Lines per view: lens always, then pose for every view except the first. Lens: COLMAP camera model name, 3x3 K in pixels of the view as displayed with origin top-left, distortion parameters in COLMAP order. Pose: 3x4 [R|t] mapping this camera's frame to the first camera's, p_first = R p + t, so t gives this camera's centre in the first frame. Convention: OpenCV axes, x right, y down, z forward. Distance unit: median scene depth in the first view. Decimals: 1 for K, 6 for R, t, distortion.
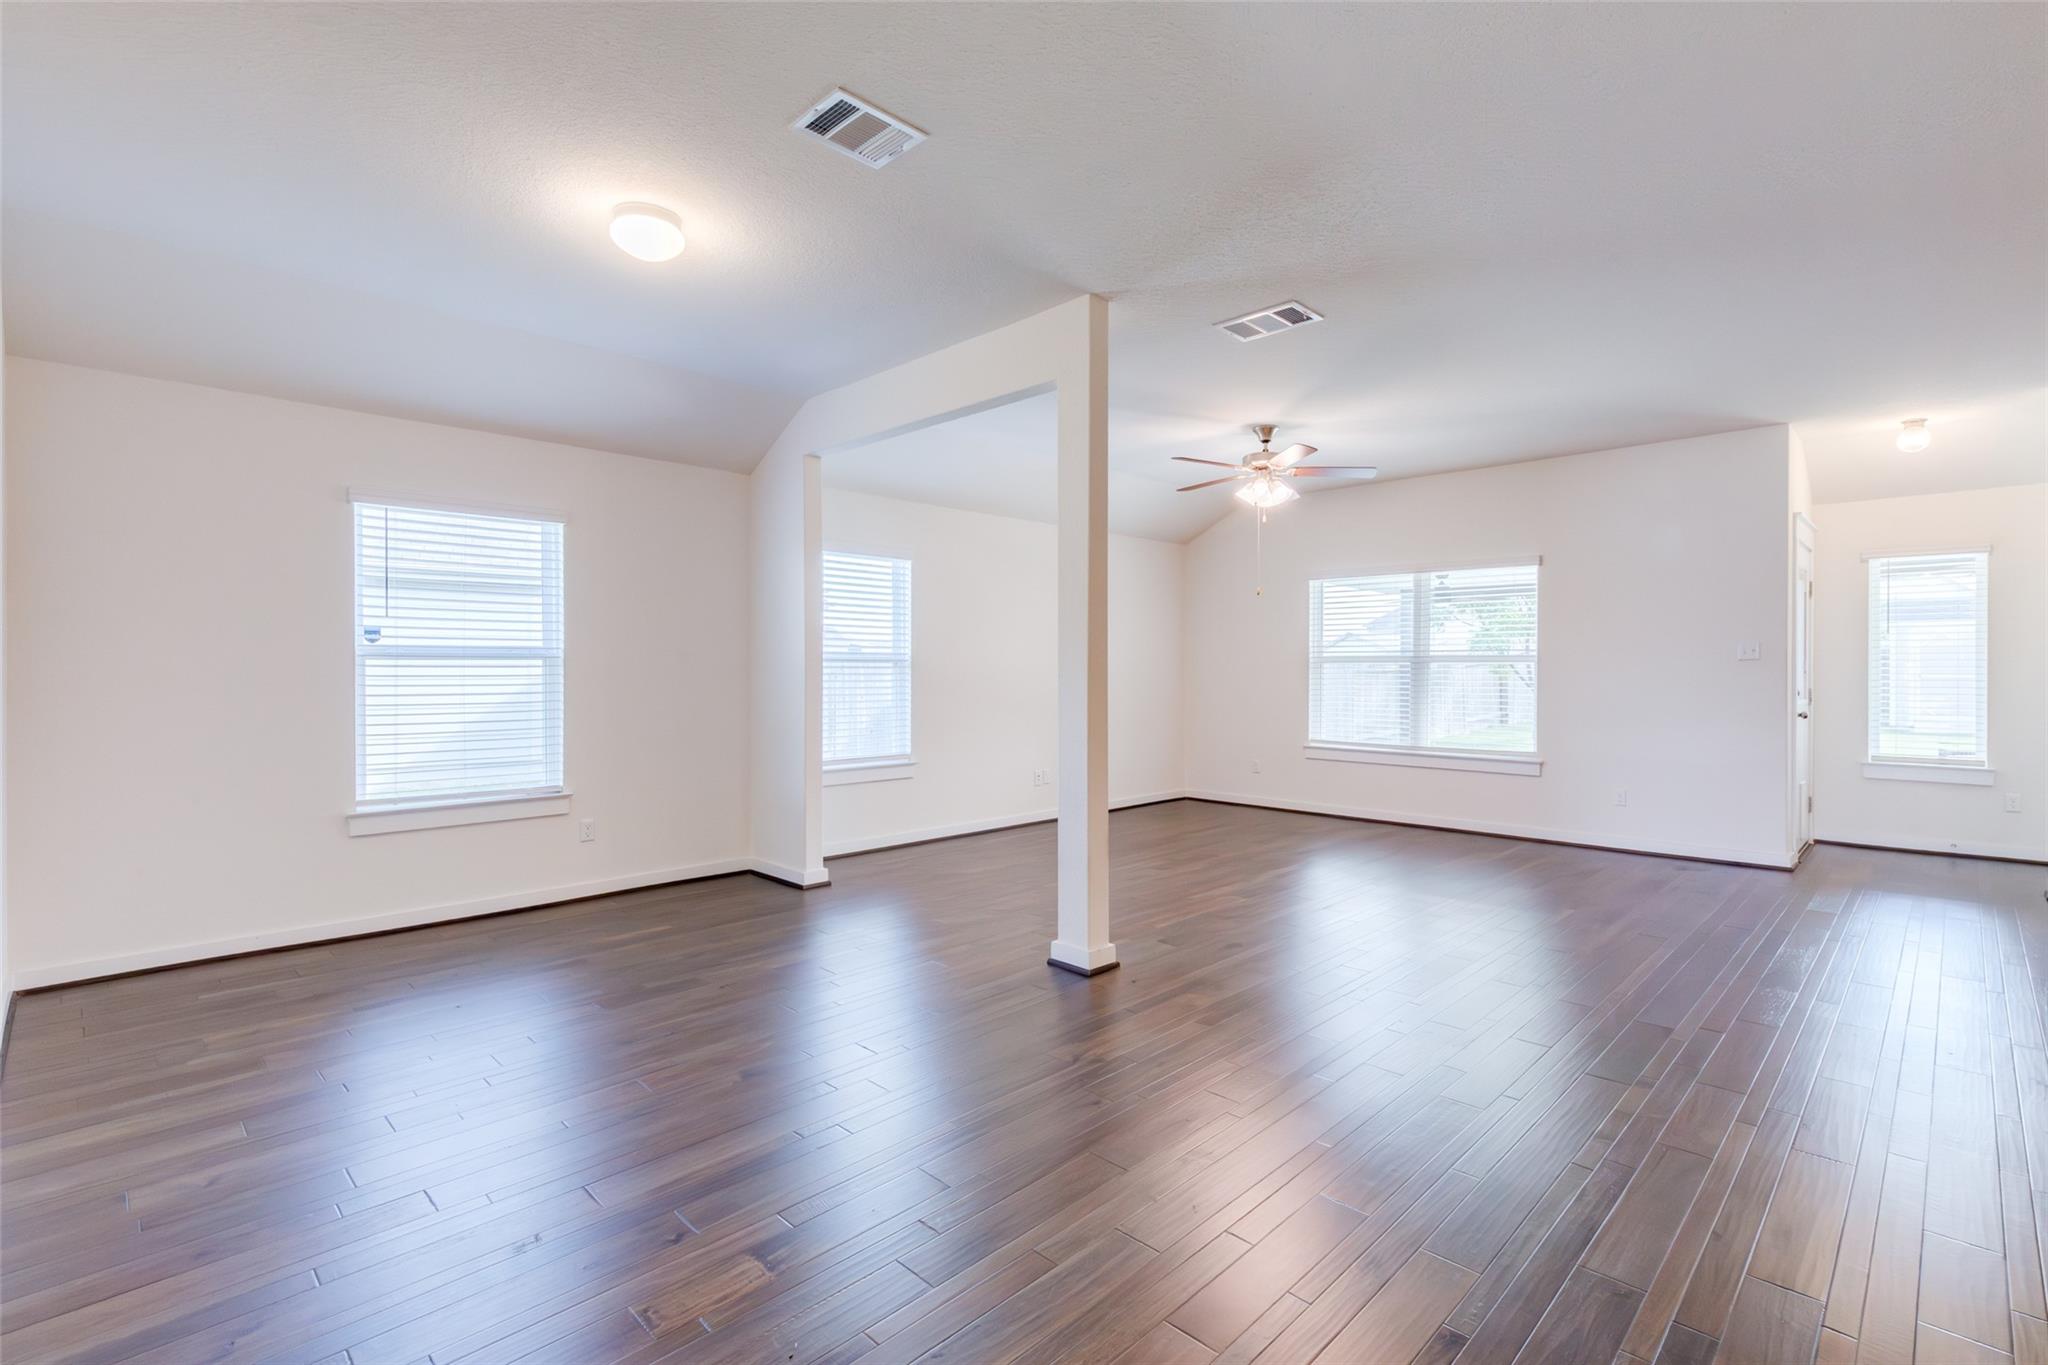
lens RADIAL K [[921.6, 0, 1035.8], [0, 921.6, 677.5], [0, 0, 1]] dist [0.009302, -0.002635]
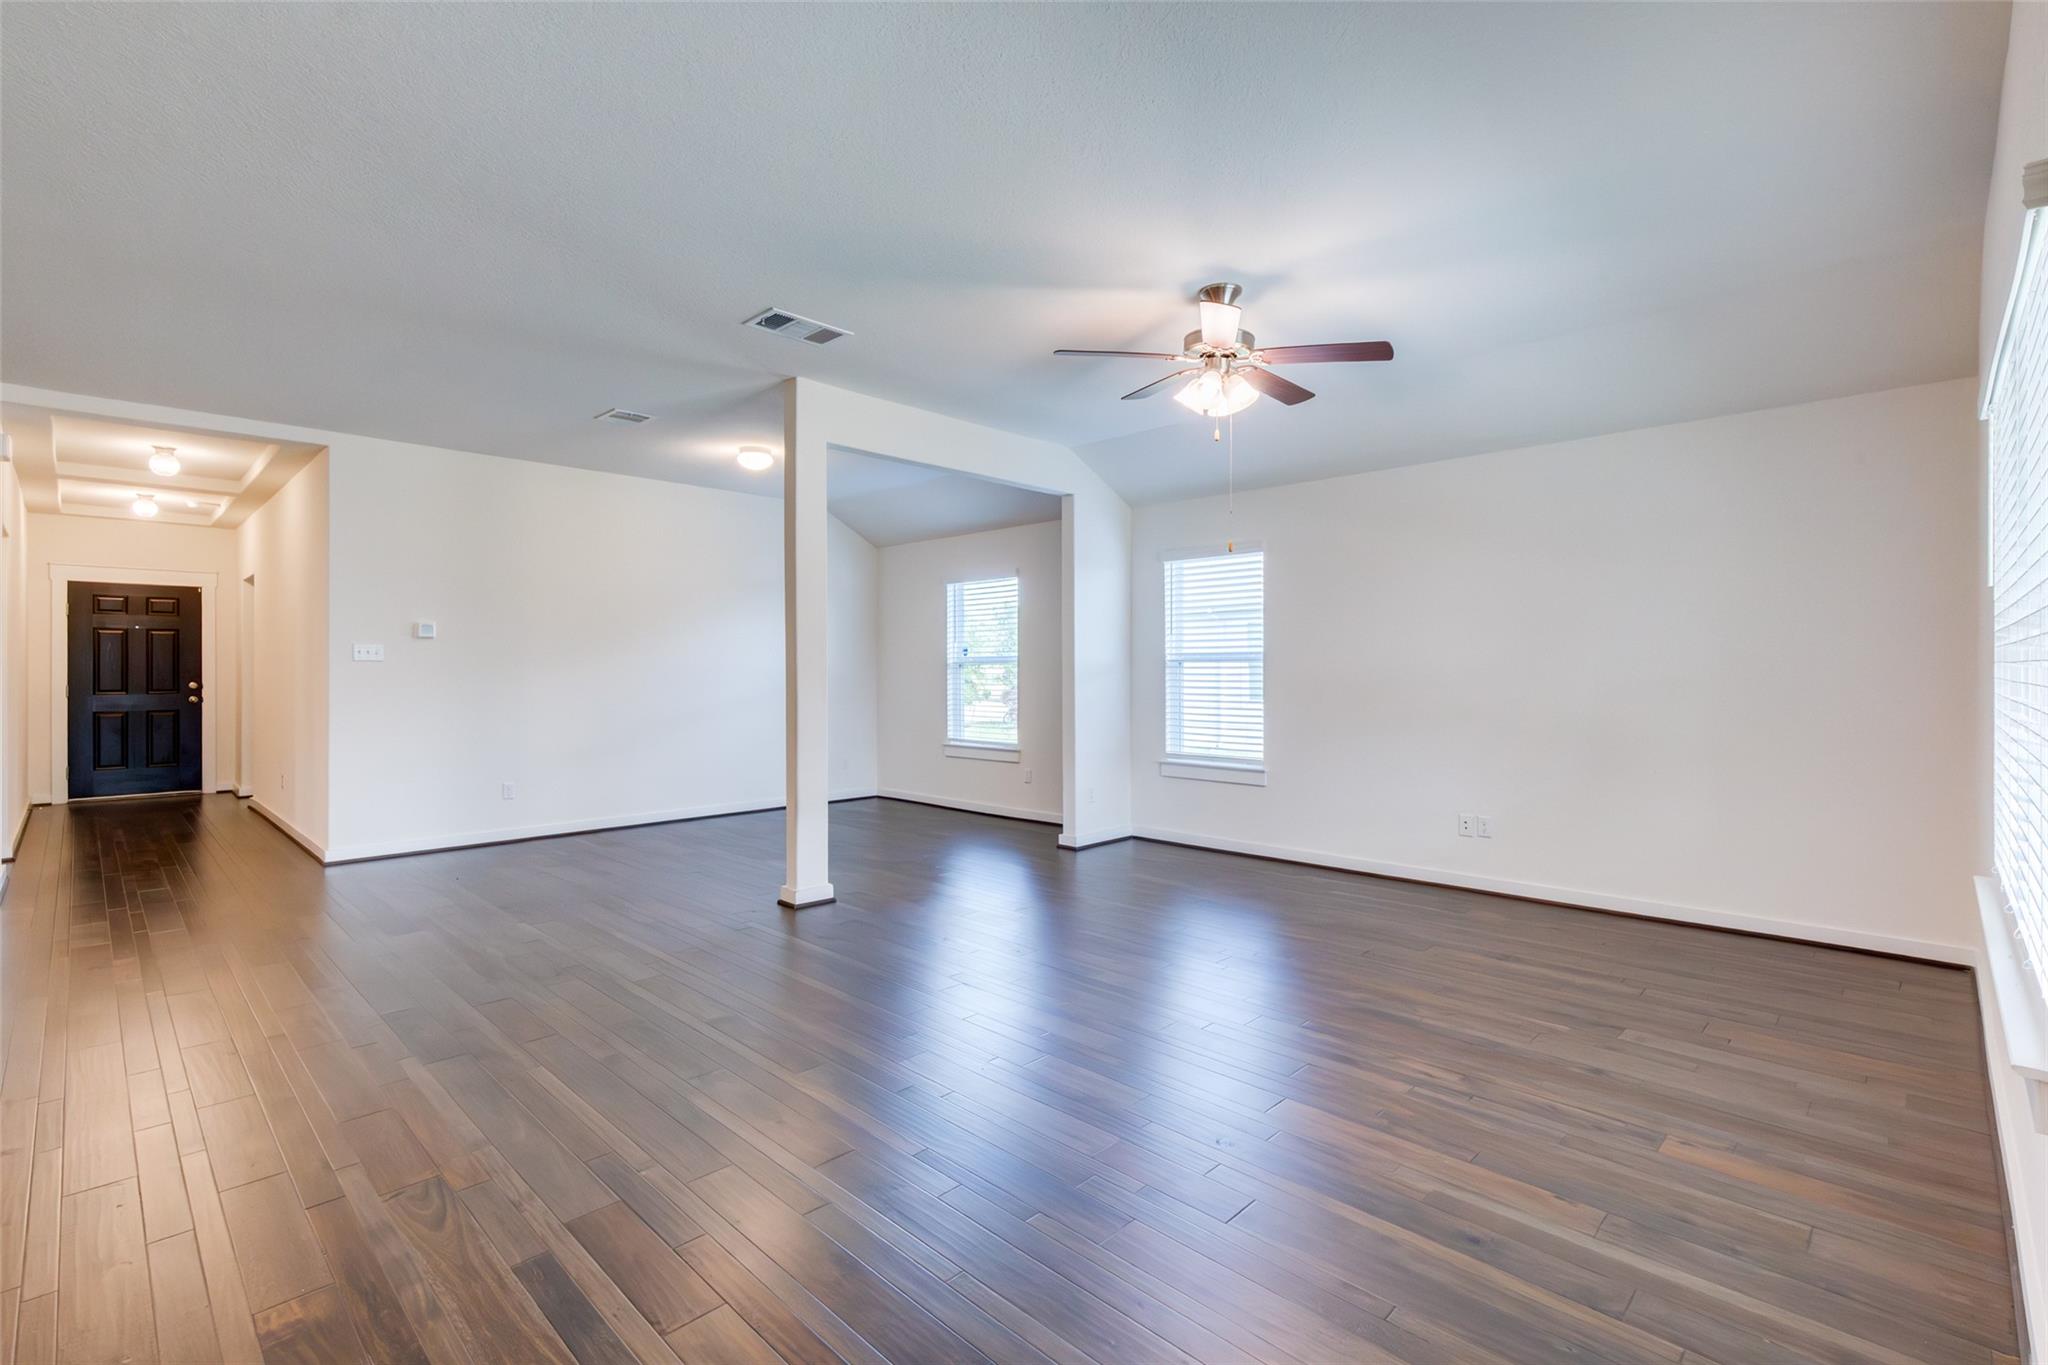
lens RADIAL K [[921.6, 0, 1046.2], [0, 921.6, 670.2], [0, 0, 1]] dist [0.009302, -0.002635]
pose [[0.009797, -0.003213, -0.999947, 0.819387], [-0.002517, 0.999992, -0.003238, -0.002640], [0.999949, 0.002549, 0.009789, 0.806979]]
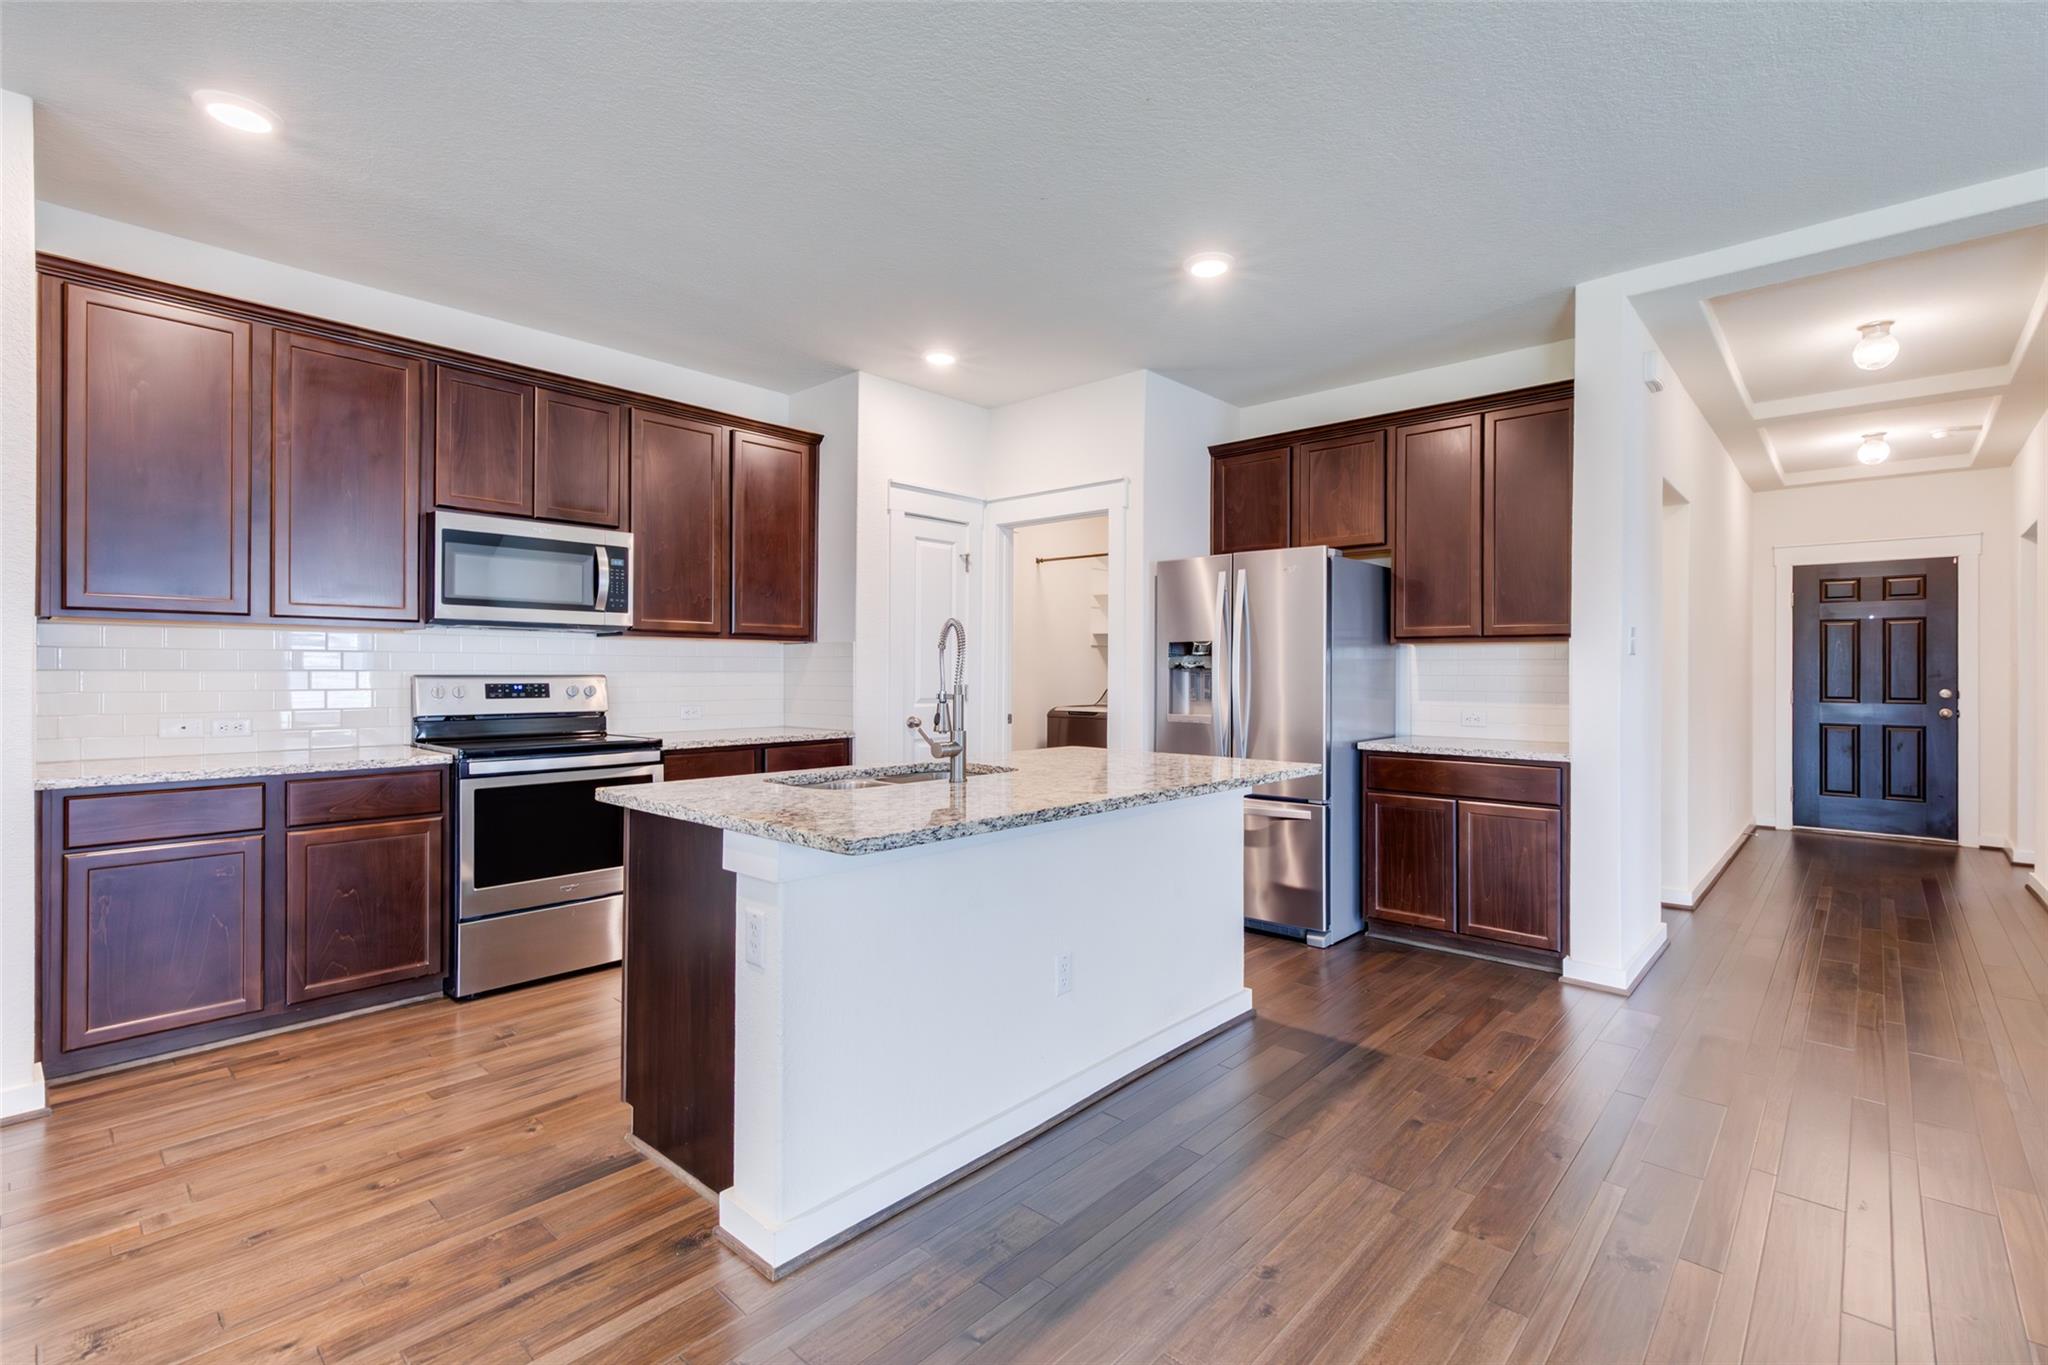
lens RADIAL K [[921.6, 0, 1048.8], [0, 921.6, 669.8], [0, 0, 1]] dist [0.009302, -0.002635]
pose [[-0.998826, -0.007438, -0.047864, 0.413496], [-0.007500, 0.999971, 0.001103, -0.000916], [0.047854, 0.001461, -0.998853, 0.480540]]
